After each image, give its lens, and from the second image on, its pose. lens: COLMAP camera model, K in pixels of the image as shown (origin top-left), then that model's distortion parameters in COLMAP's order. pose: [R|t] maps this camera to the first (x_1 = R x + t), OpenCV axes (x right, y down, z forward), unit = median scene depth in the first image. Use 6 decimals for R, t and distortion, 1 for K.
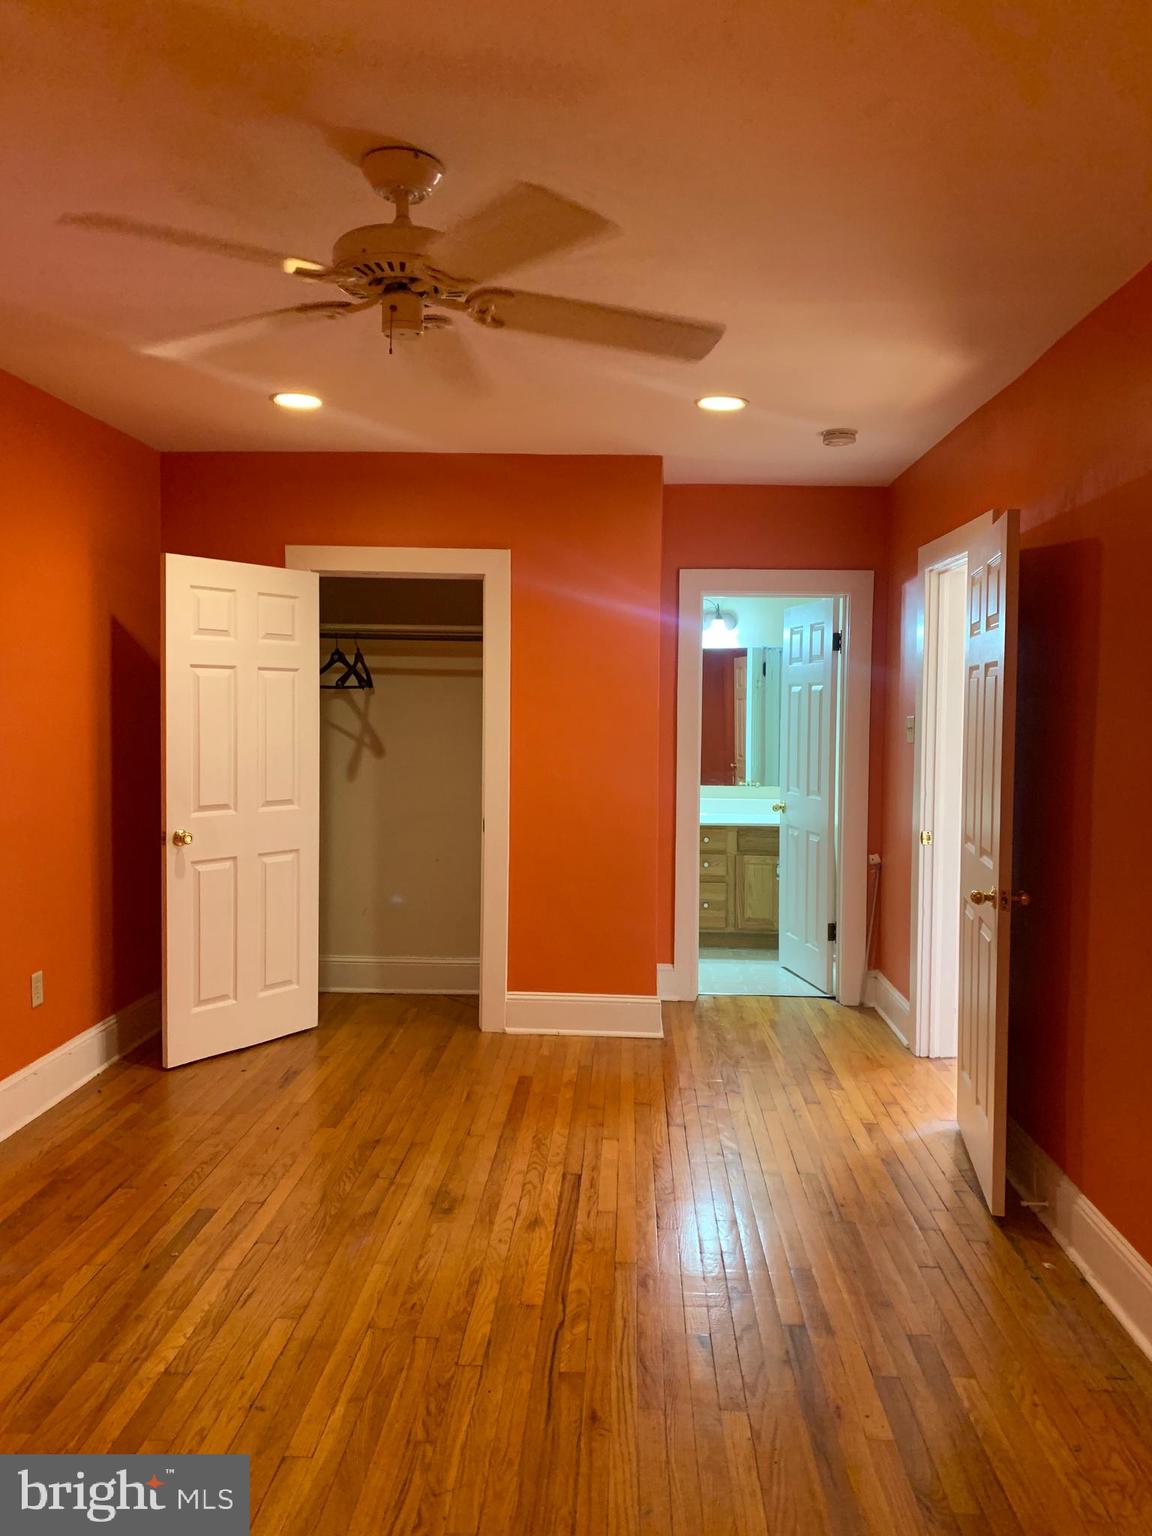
lens RADIAL K [[1174.6, 0, 582.1], [0, 1174.6, 762.0], [0, 0, 1]] dist [0.063712, -0.104946]
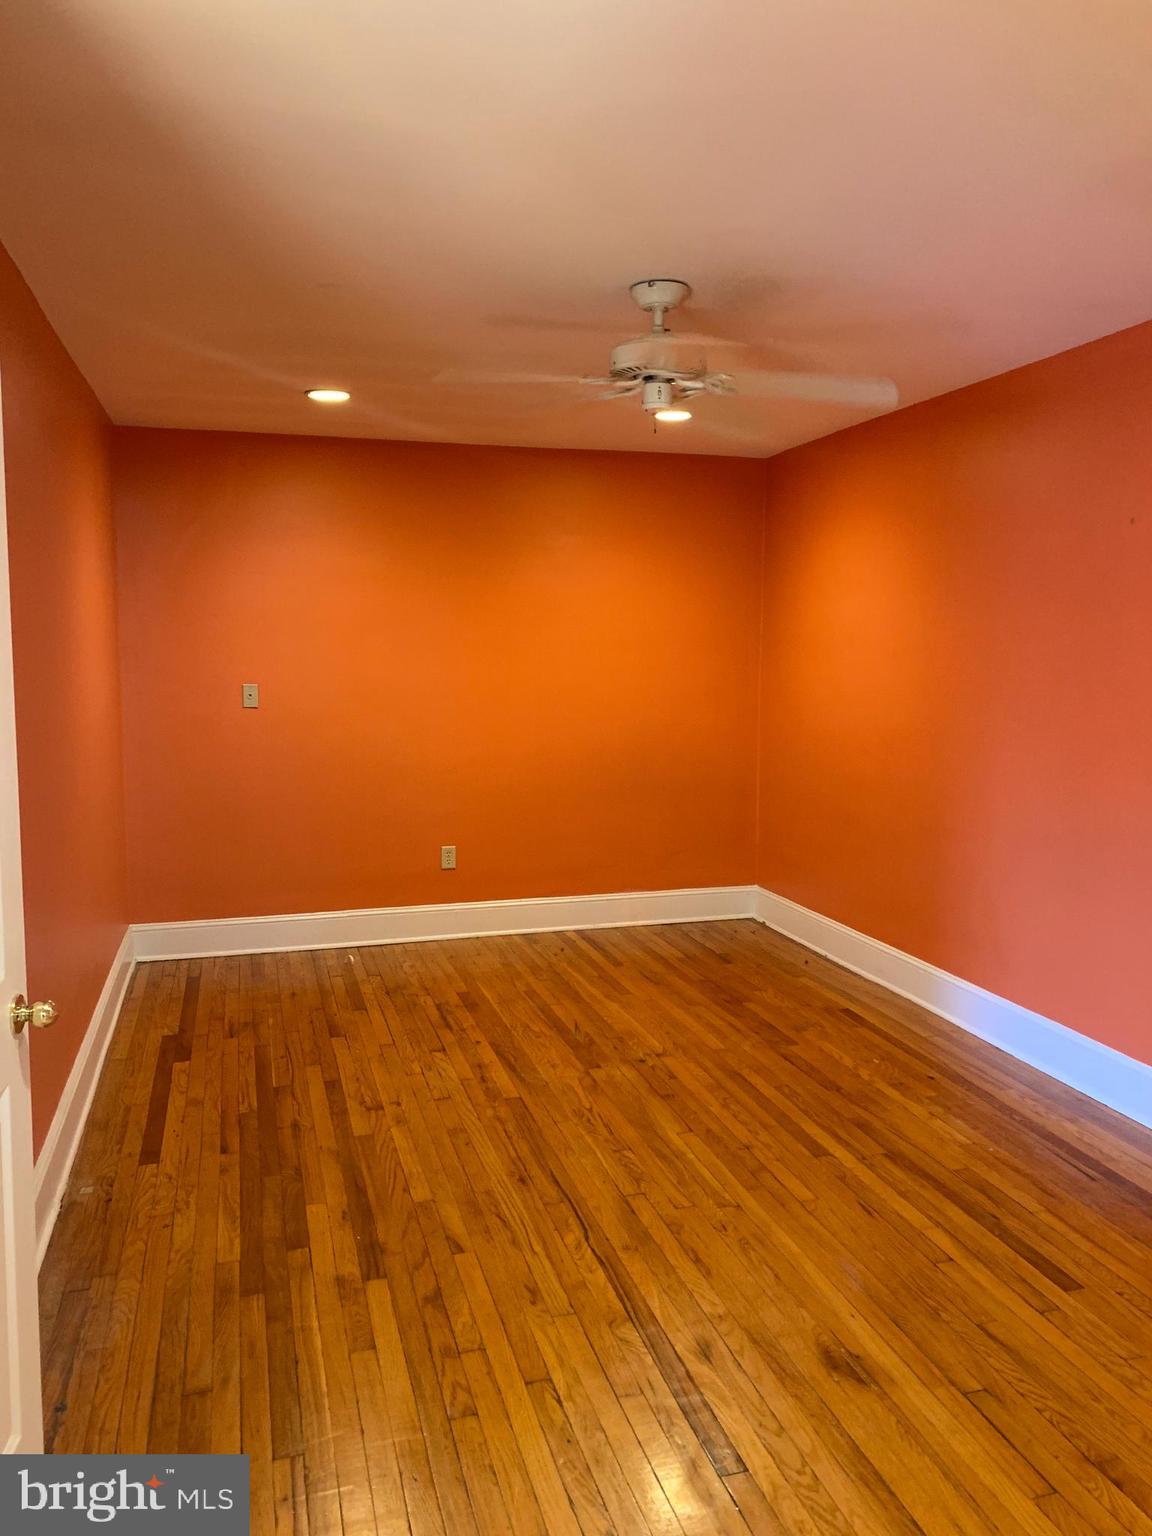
lens RADIAL K [[1174.6, 0, 582.1], [0, 1174.6, 762.0], [0, 0, 1]] dist [0.063712, -0.104946]
pose [[-0.948363, 0.017931, -0.316680, 0.317616], [-0.027652, 0.989926, 0.138860, -0.112197], [0.315980, 0.140446, -0.938313, 1.911126]]
